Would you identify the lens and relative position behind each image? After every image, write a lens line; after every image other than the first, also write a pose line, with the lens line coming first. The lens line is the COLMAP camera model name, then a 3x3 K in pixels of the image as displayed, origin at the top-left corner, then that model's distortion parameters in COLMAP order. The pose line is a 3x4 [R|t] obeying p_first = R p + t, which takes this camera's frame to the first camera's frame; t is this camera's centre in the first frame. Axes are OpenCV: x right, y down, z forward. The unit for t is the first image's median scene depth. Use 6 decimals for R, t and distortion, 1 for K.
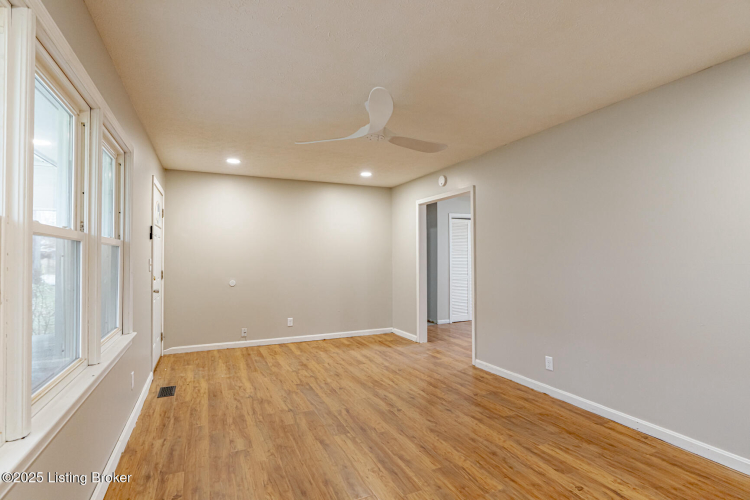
lens RADIAL K [[382.6, 0, 386.9], [0, 382.6, 245.4], [0, 0, 1]] dist [-0.017288, 0.005019]
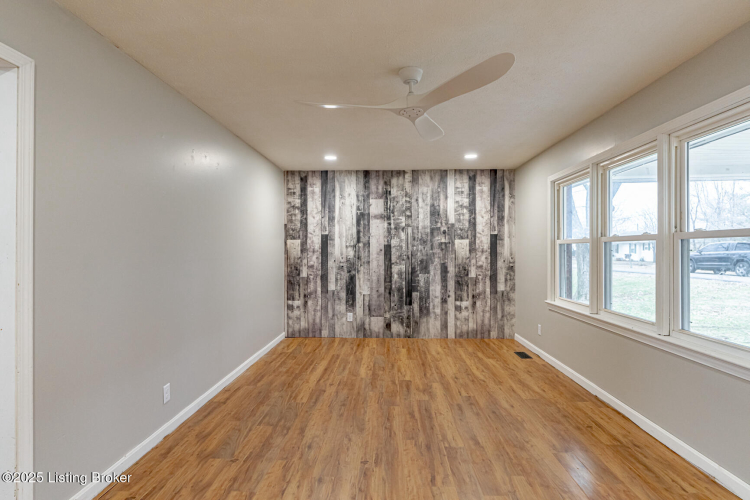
lens RADIAL K [[382.6, 0, 360.5], [0, 382.6, 252.9], [0, 0, 1]] dist [-0.017288, 0.005019]
pose [[-0.867038, 0.002488, 0.498237, -0.321697], [-0.010171, 0.999691, -0.022690, 0.044428], [-0.498139, -0.024741, -0.866744, 1.620268]]
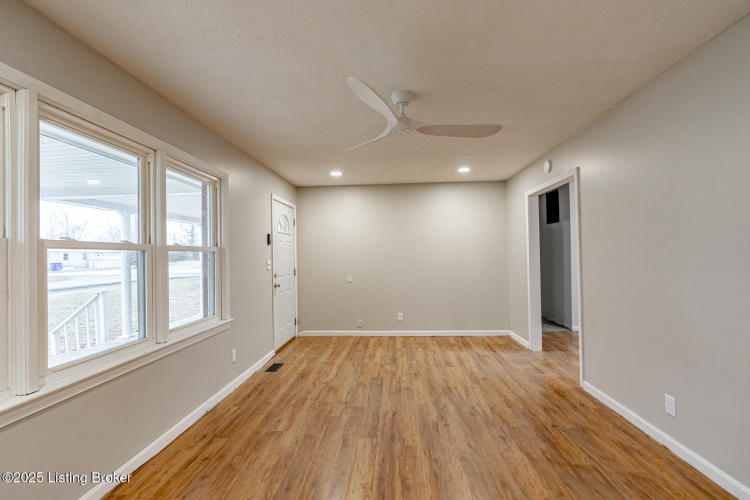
lens RADIAL K [[350.5, 0, 371.9], [0, 350.5, 249.9], [0, 0, 1]] dist [-0.014843, 0.003496]
pose [[0.869162, -0.019267, -0.494152, 0.294432], [0.029445, 0.999484, 0.012822, -0.004520], [0.493650, -0.025695, 0.869281, 0.190555]]
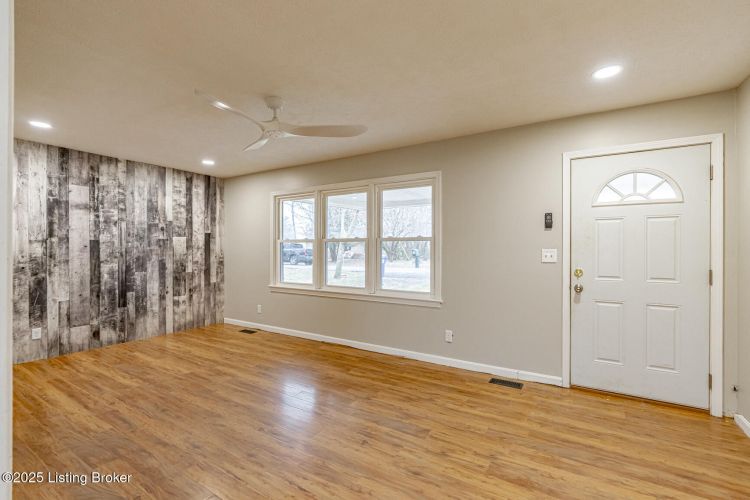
lens RADIAL K [[350.5, 0, 366.1], [0, 350.5, 250.9], [0, 0, 1]] dist [-0.014843, 0.003496]
pose [[-0.863805, 0.007428, -0.503771, 0.214319], [0.018894, 0.999666, -0.017656, 0.052249], [0.503472, -0.024770, -0.863657, 1.765592]]
